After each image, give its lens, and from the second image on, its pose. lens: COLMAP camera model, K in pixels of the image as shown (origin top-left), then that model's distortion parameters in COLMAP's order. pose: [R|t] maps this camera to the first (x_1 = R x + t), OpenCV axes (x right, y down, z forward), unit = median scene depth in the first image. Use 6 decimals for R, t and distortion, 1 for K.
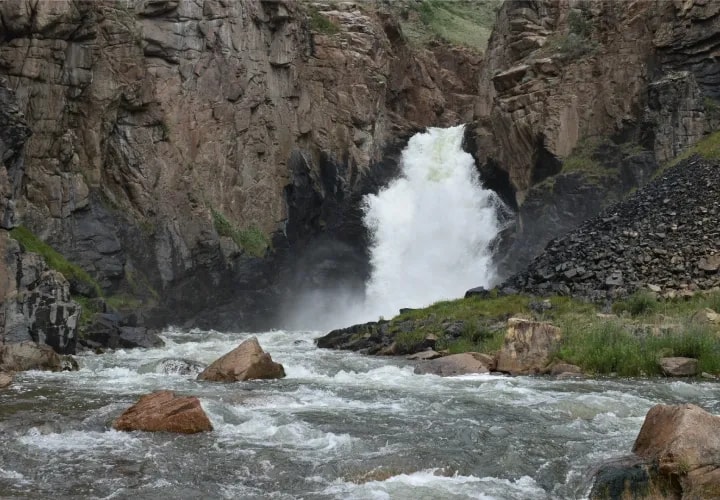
lens RADIAL K [[736.5, 0, 359.1], [0, 736.5, 249.6], [0, 0, 1]] dist [0.024085, 0.000000]
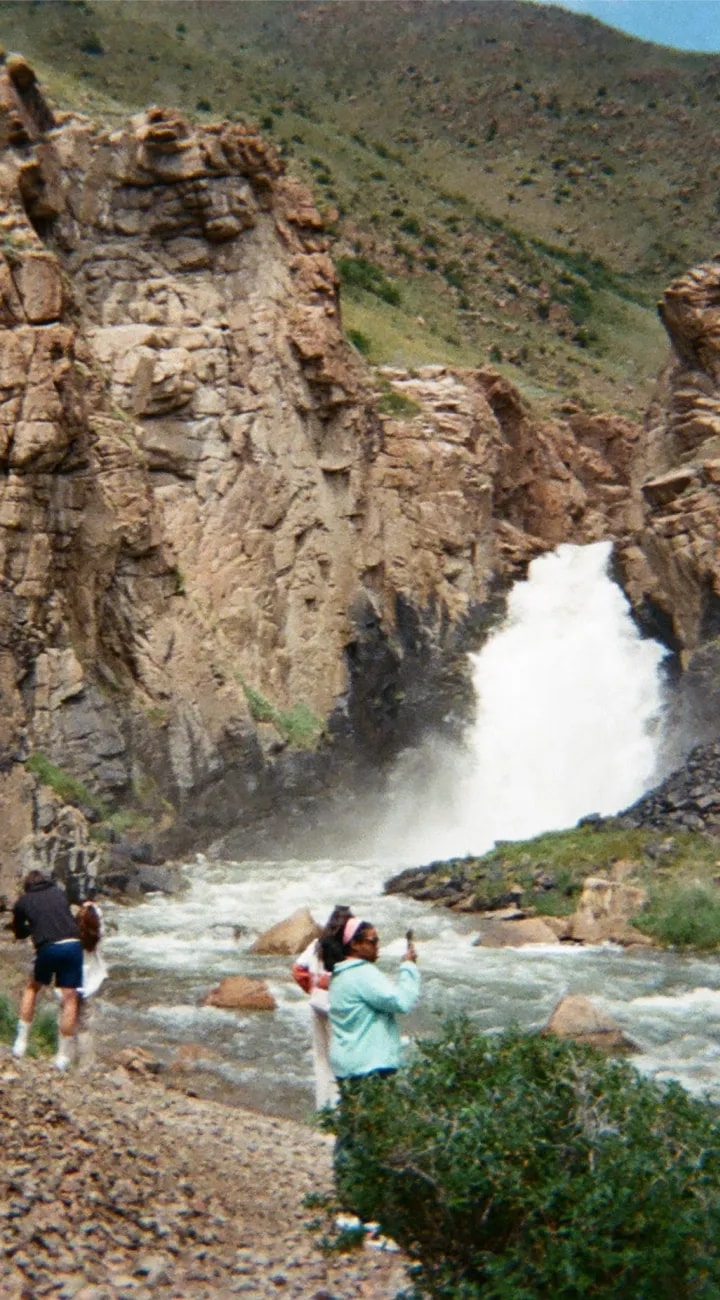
lens RADIAL K [[1415.8, 0, 360.9], [0, 1415.8, 650.3], [0, 0, 1]] dist [0.042565, 0.000000]
pose [[0.994974, -0.014487, -0.099076, 0.051156], [0.015234, 0.999861, 0.006792, -0.098382], [0.098963, -0.008267, 0.995057, -0.363740]]
